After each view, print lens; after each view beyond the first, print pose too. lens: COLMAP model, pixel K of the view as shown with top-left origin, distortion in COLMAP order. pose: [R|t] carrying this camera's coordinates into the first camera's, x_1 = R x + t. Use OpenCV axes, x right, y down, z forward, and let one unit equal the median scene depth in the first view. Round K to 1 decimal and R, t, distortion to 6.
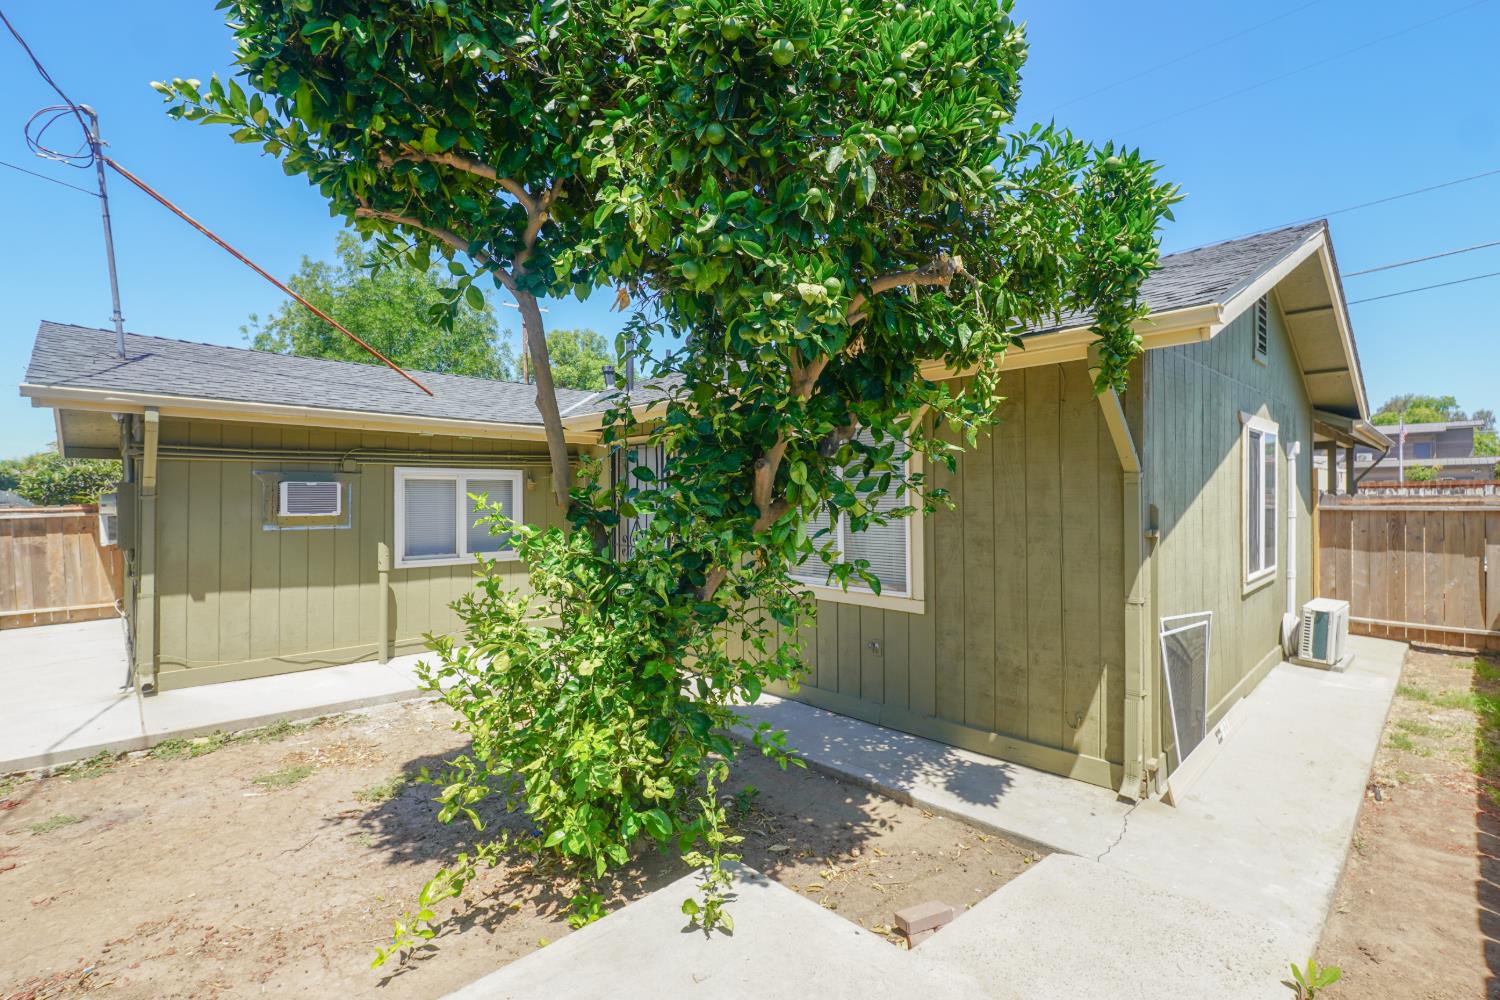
lens RADIAL K [[678.7, 0, 744.8], [0, 678.7, 495.5], [0, 0, 1]] dist [-0.011965, 0.001062]
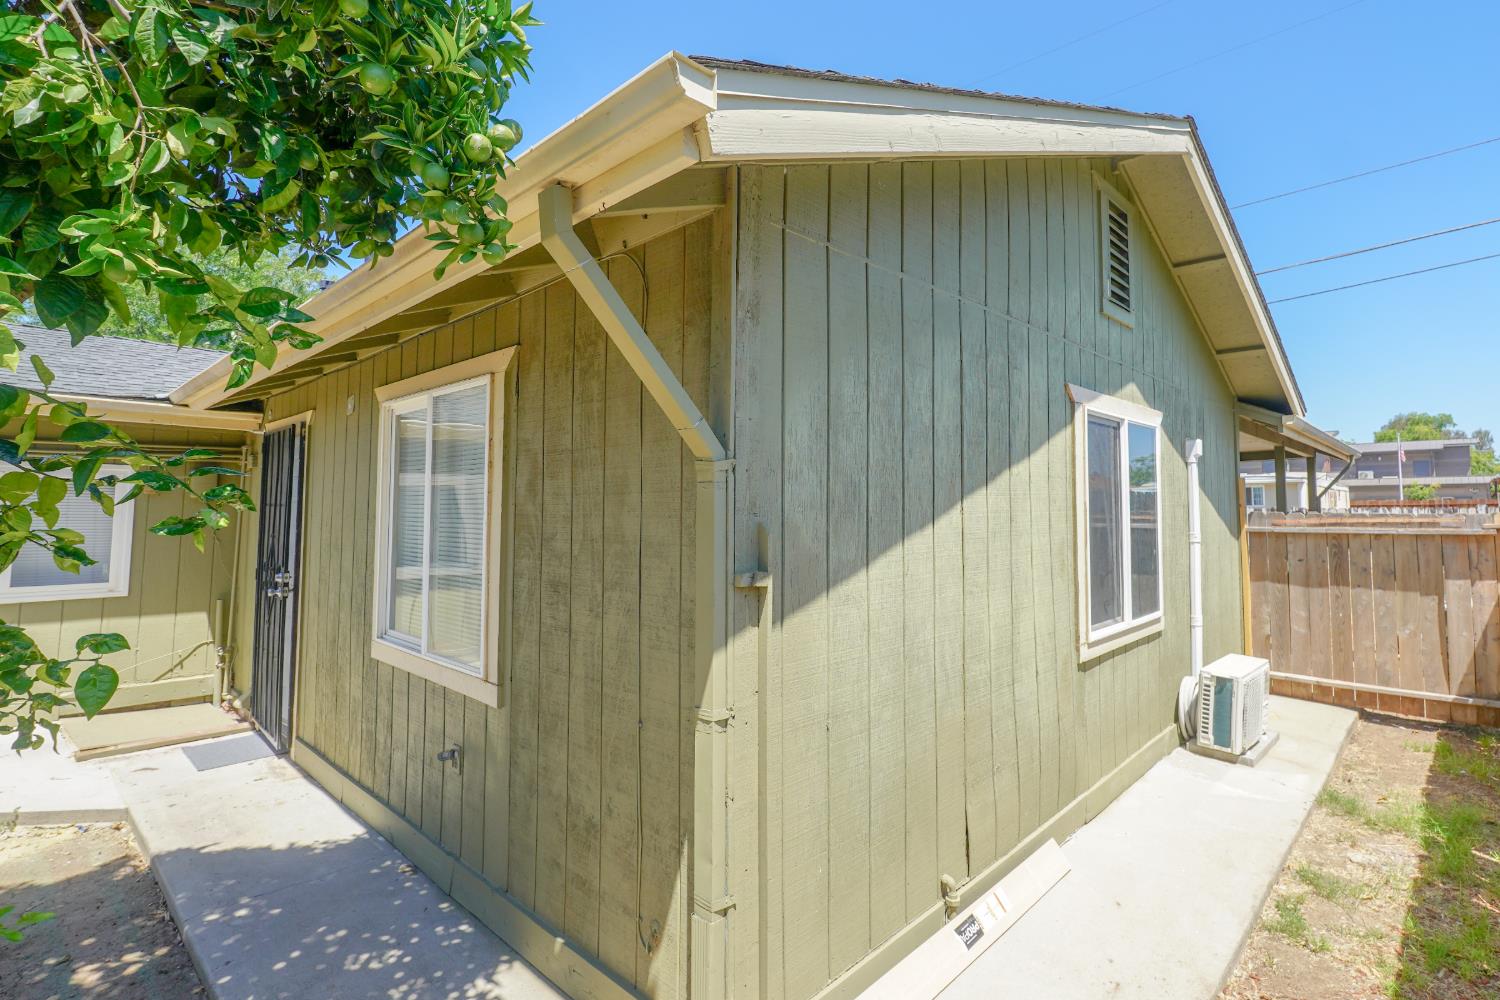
lens RADIAL K [[720.3, 0, 811.6], [0, 720.3, 462.1], [0, 0, 1]] dist [-0.013900, 0.000367]
pose [[0.997272, 0.013984, 0.072482, 0.355777], [-0.009094, 0.997687, -0.067363, 0.002061], [-0.073256, 0.066520, 0.995092, 0.260686]]
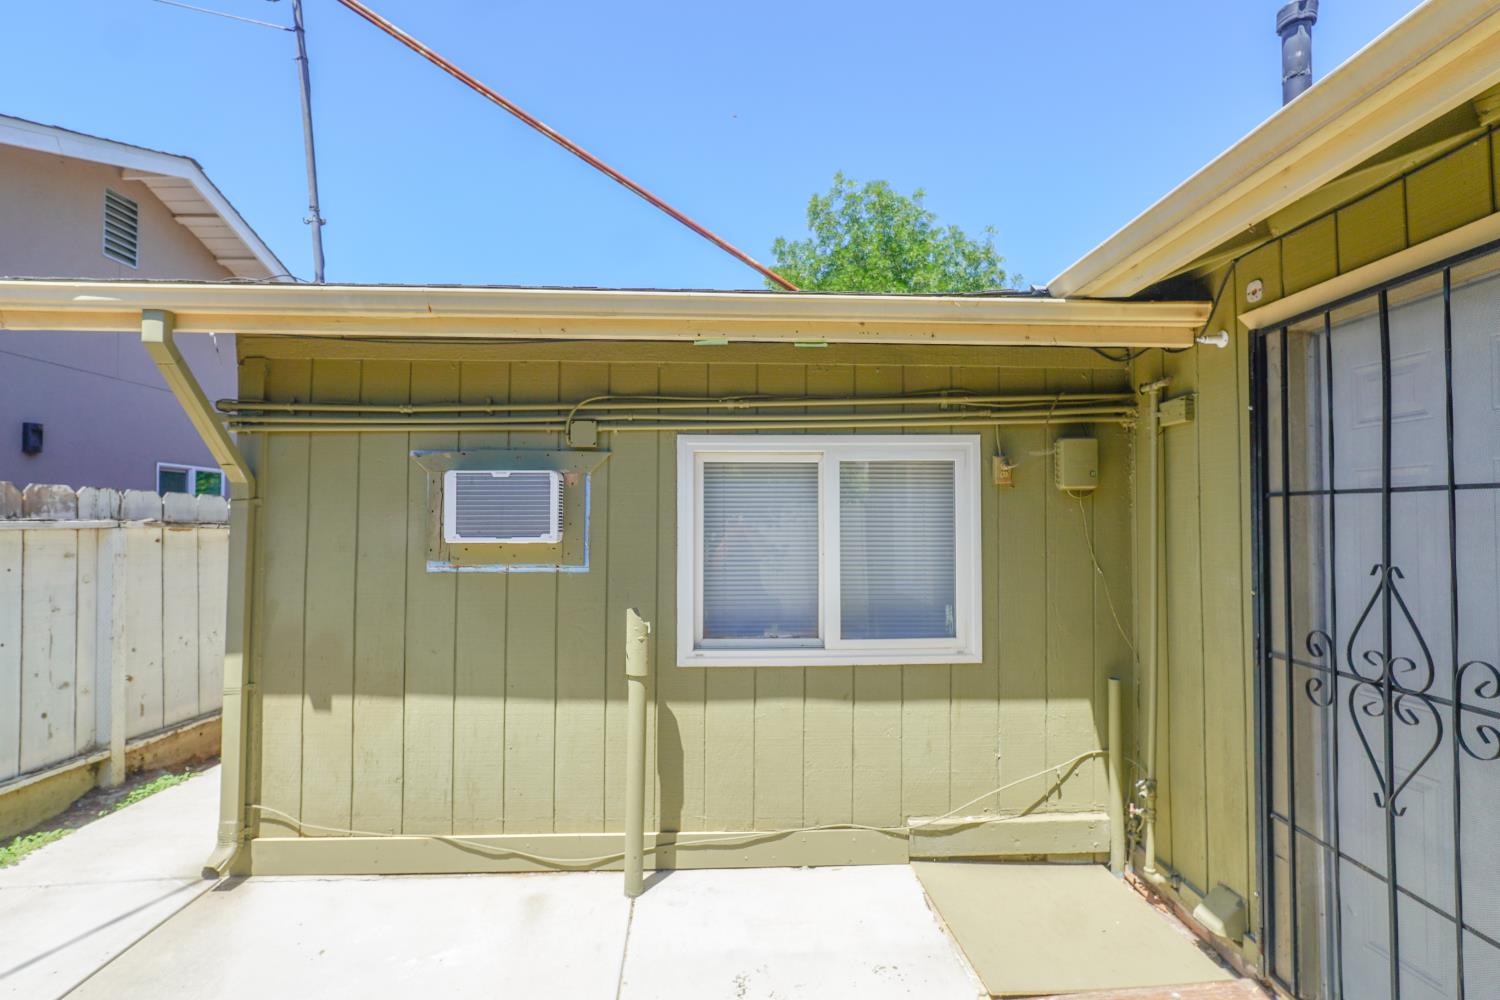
lens RADIAL K [[717.1, 0, 753.0], [0, 717.1, 509.0], [0, 0, 1]] dist [-0.014150, 0.000015]
pose [[0.747508, -0.011526, -0.664153, -0.174390], [0.002729, 0.999894, -0.014281, 0.013088], [0.664247, 0.008862, 0.747460, 0.696191]]
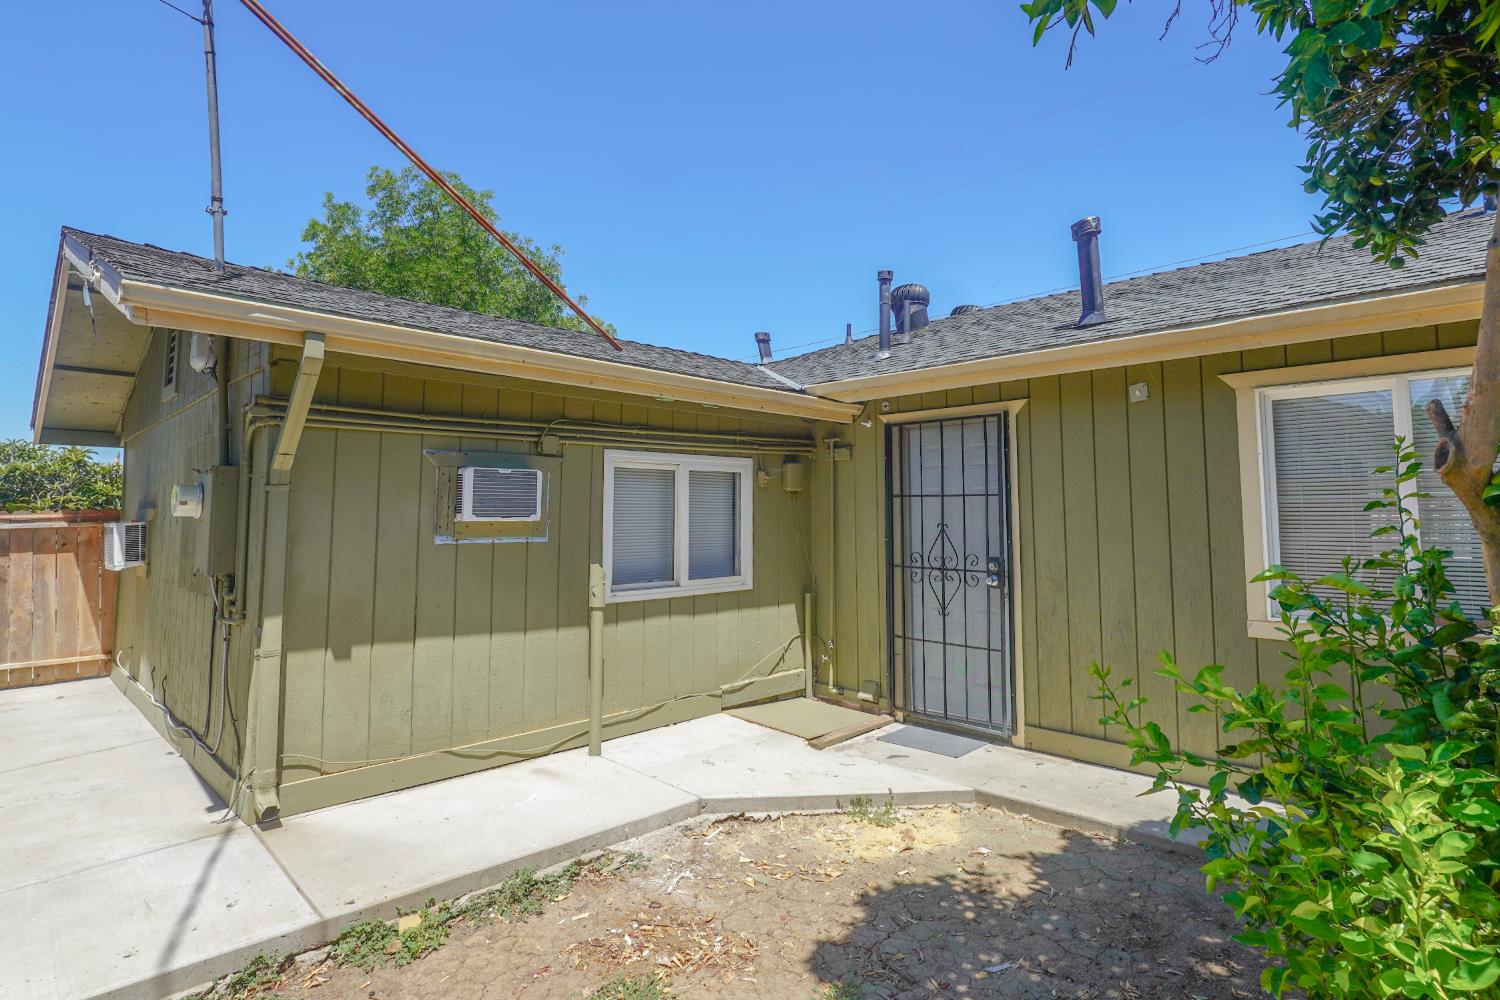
lens RADIAL K [[792.4, 0, 793.3], [0, 792.4, 454.4], [0, 0, 1]] dist [-0.005766, -0.001802]
pose [[0.999194, 0.003300, 0.040012, -0.370007], [-0.000365, 0.997322, -0.073138, 0.020293], [-0.040146, 0.073064, 0.996519, 0.221974]]
